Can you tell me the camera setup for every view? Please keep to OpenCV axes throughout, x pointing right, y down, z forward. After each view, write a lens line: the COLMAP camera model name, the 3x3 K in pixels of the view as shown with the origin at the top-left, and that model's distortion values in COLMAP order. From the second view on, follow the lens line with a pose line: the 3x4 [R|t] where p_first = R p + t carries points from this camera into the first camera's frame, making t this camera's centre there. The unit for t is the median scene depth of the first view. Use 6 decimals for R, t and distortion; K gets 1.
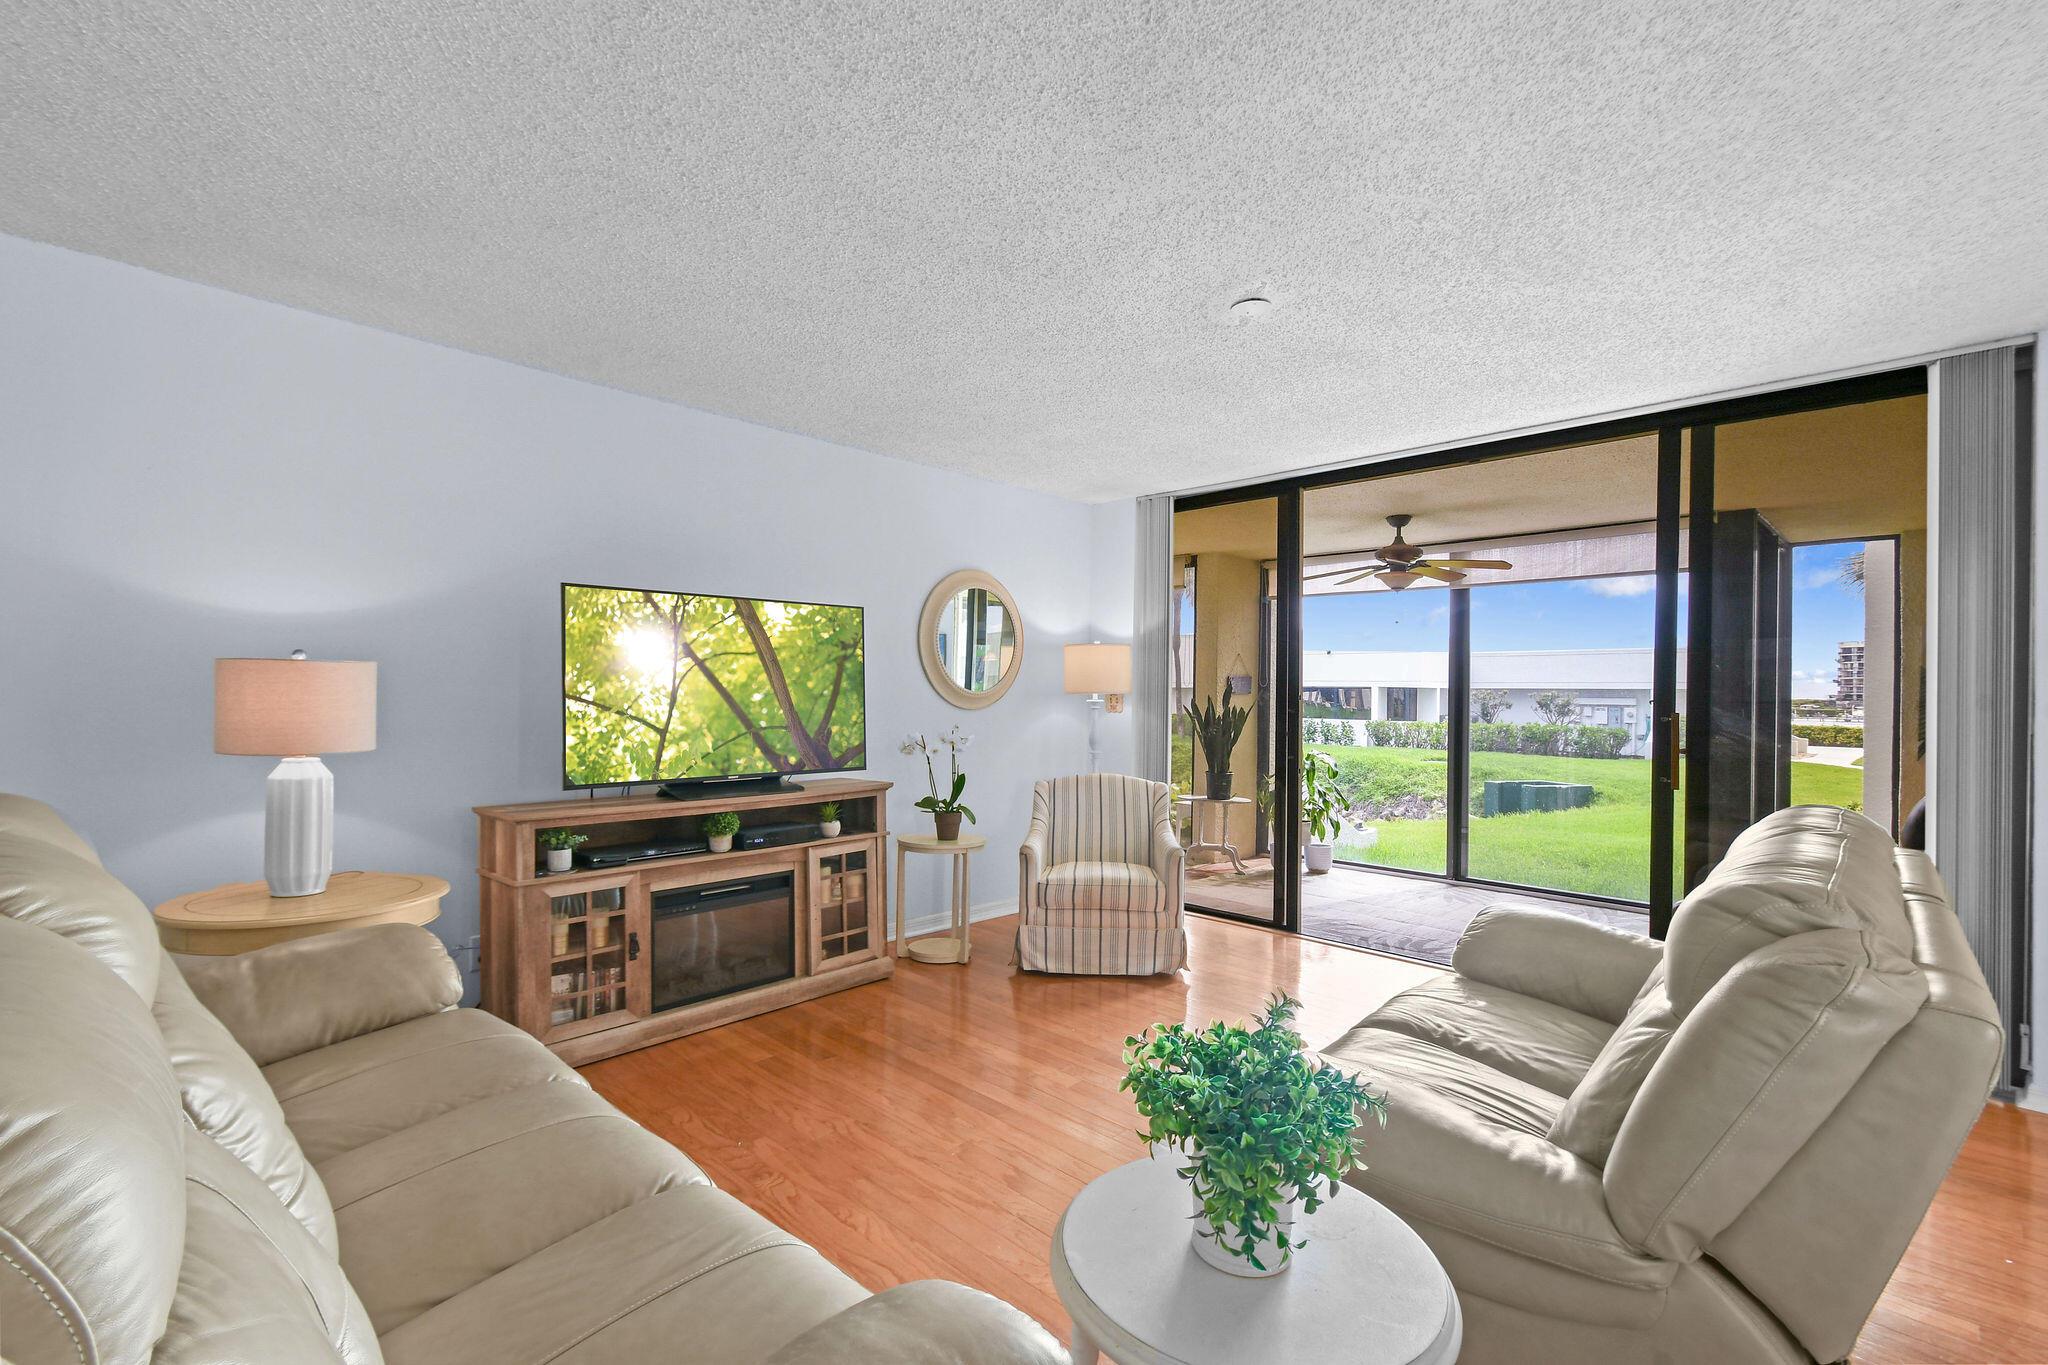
lens RADIAL K [[913.9, 0, 1008.2], [0, 913.9, 717.4], [0, 0, 1]] dist [0.001457, -0.001142]
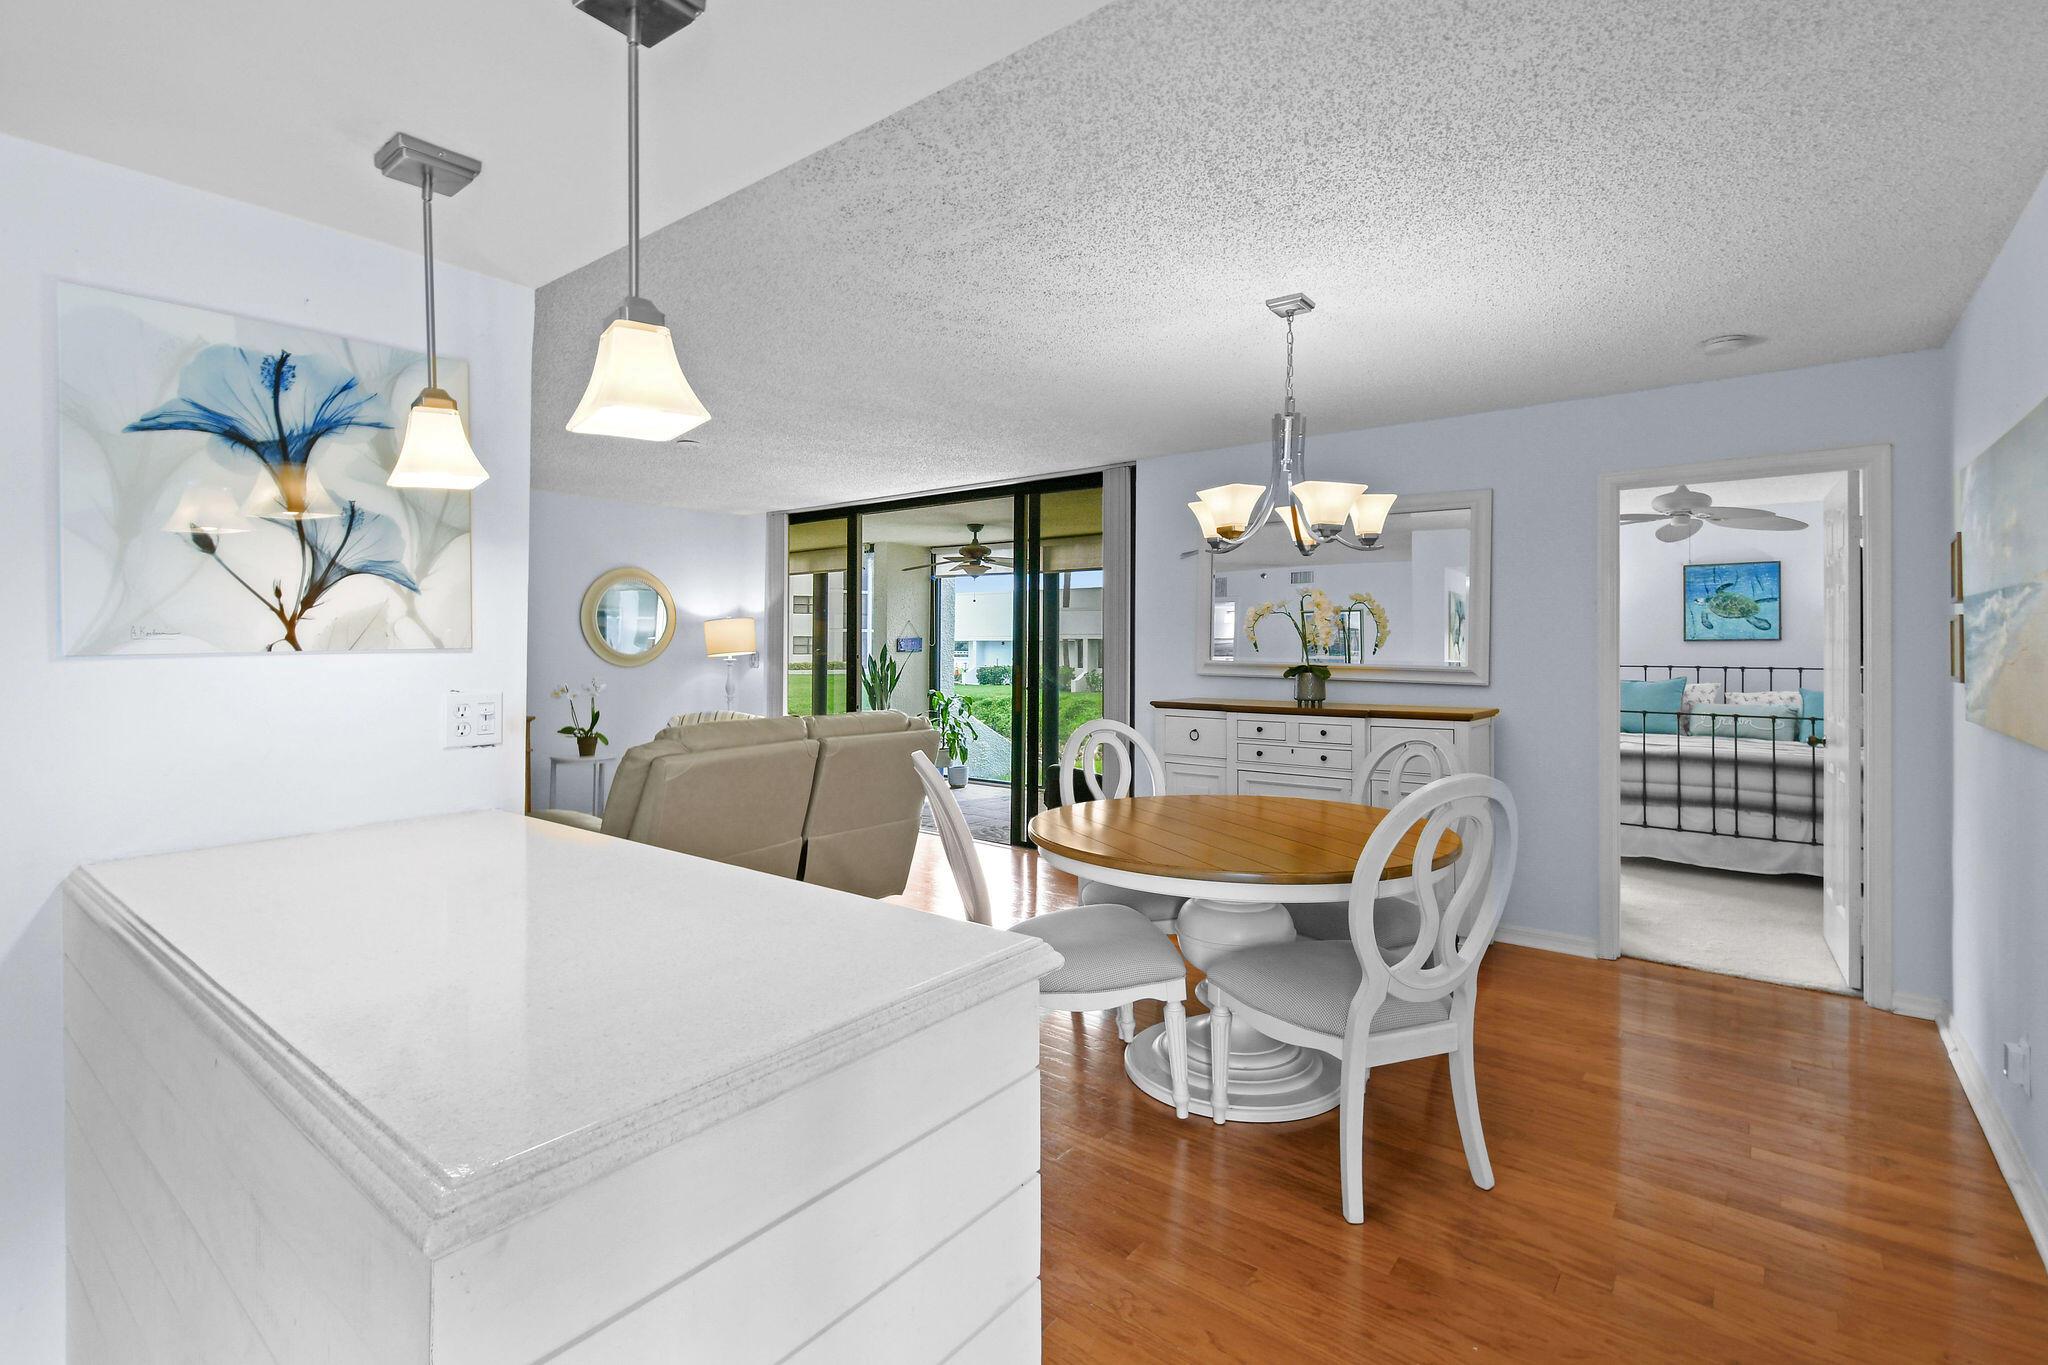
lens RADIAL K [[913.9, 0, 1047.1], [0, 913.9, 644.0], [0, 0, 1]] dist [0.001457, -0.001142]
pose [[0.991182, 0.001531, 0.132496, 0.420147], [0.002048, 0.999637, -0.026875, 0.006864], [-0.132489, 0.026909, 0.990819, -0.524720]]
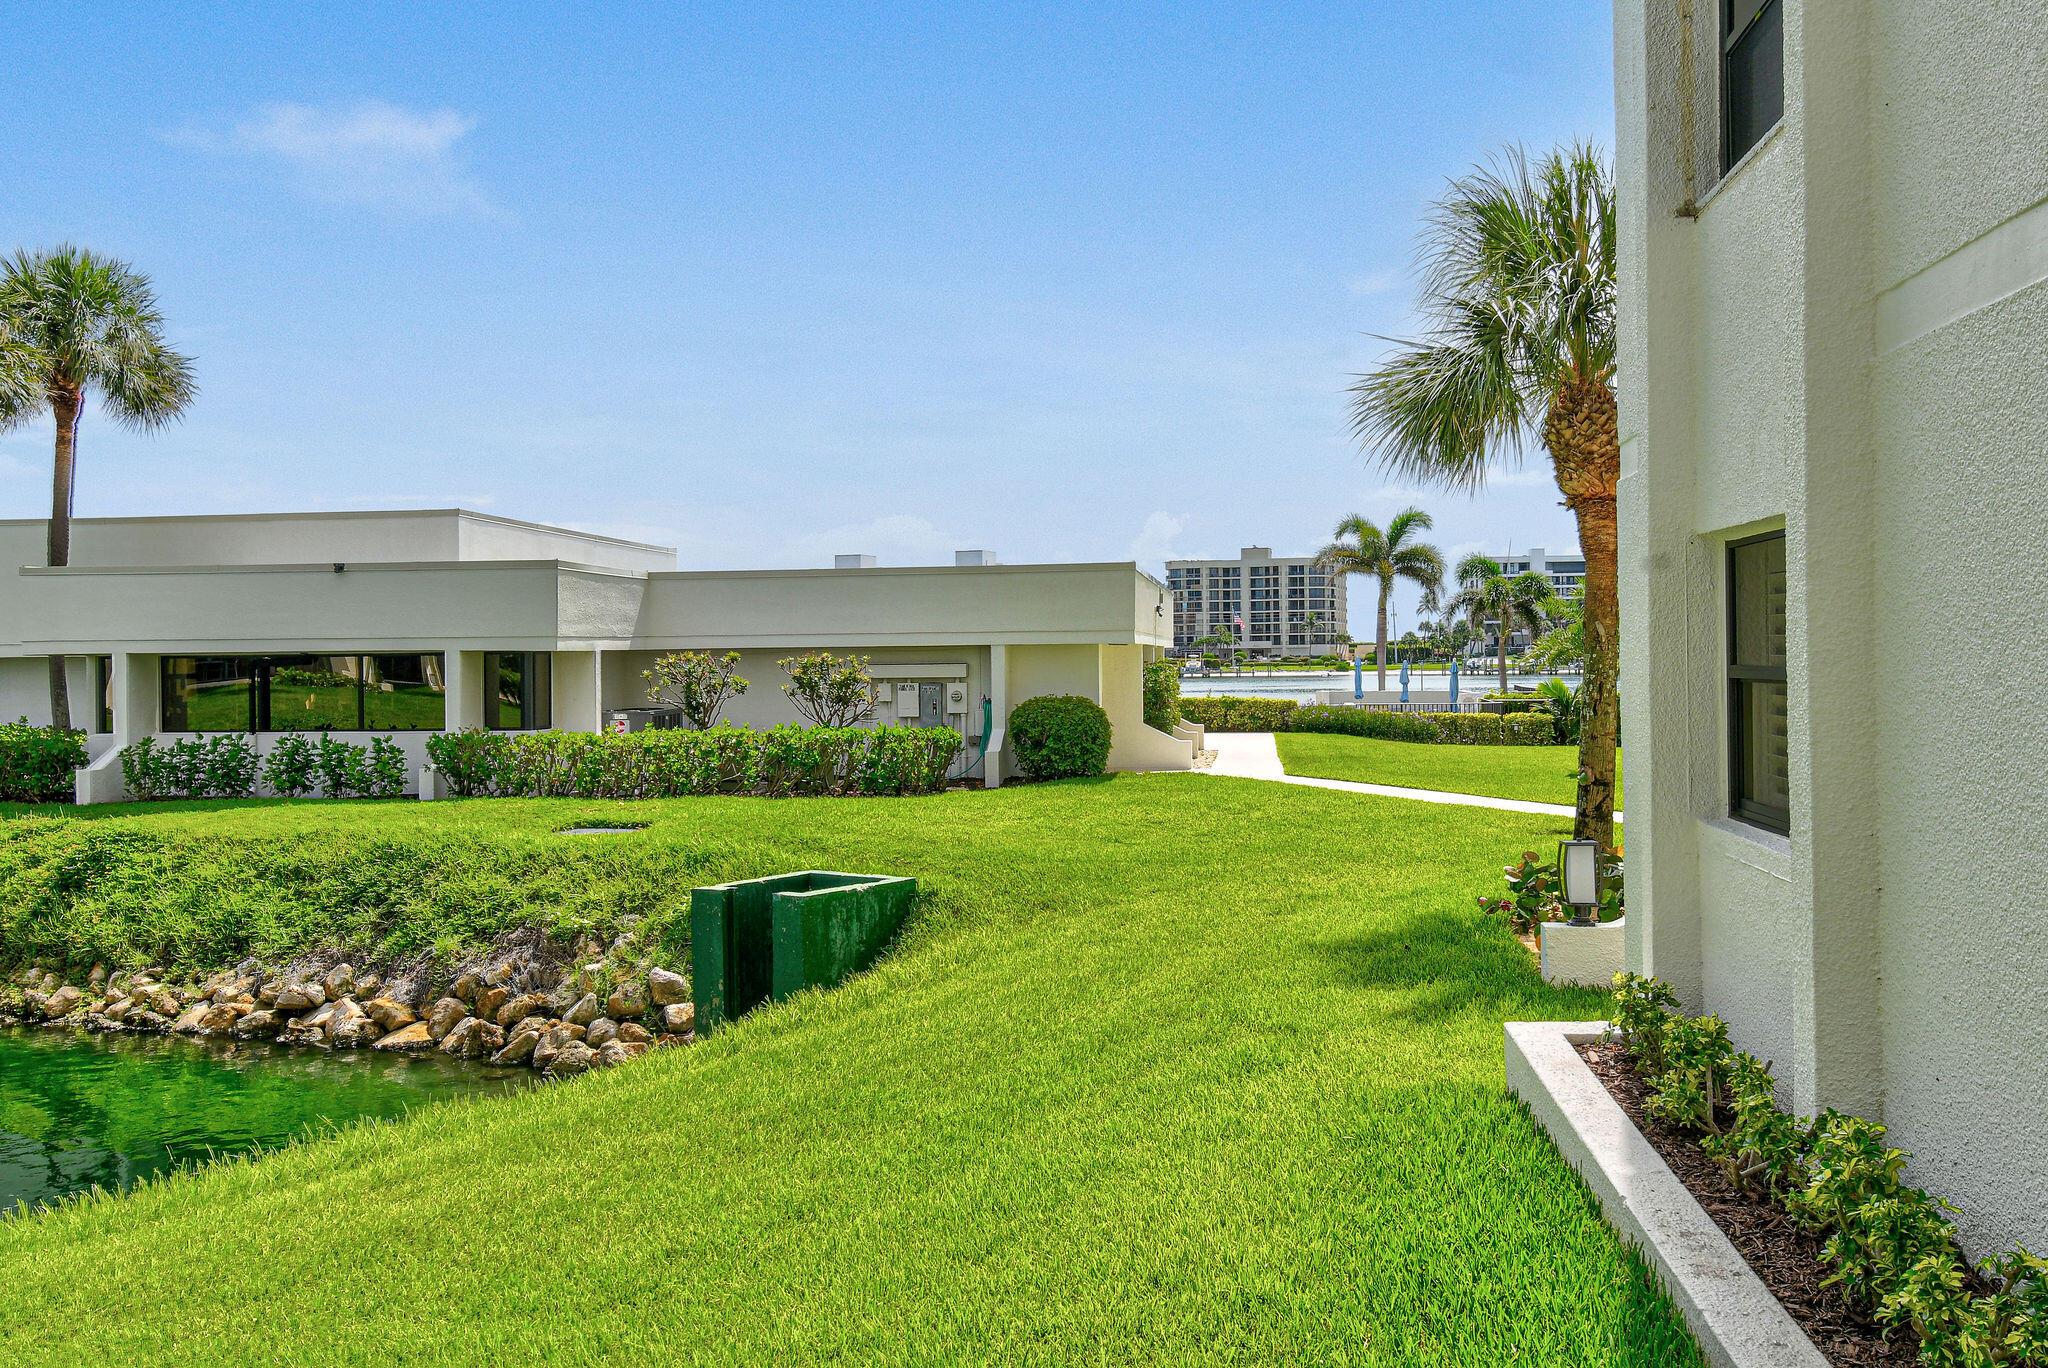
lens RADIAL K [[1718.3, 0, 1006.8], [0, 1718.3, 638.7], [0, 0, 1]] dist [0.010074, 0.012580]
pose [[0.793359, -0.016437, 0.608532, 0.716291], [0.035552, 0.999180, -0.019362, -0.081829], [-0.607715, 0.036996, 0.793293, 1.290357]]
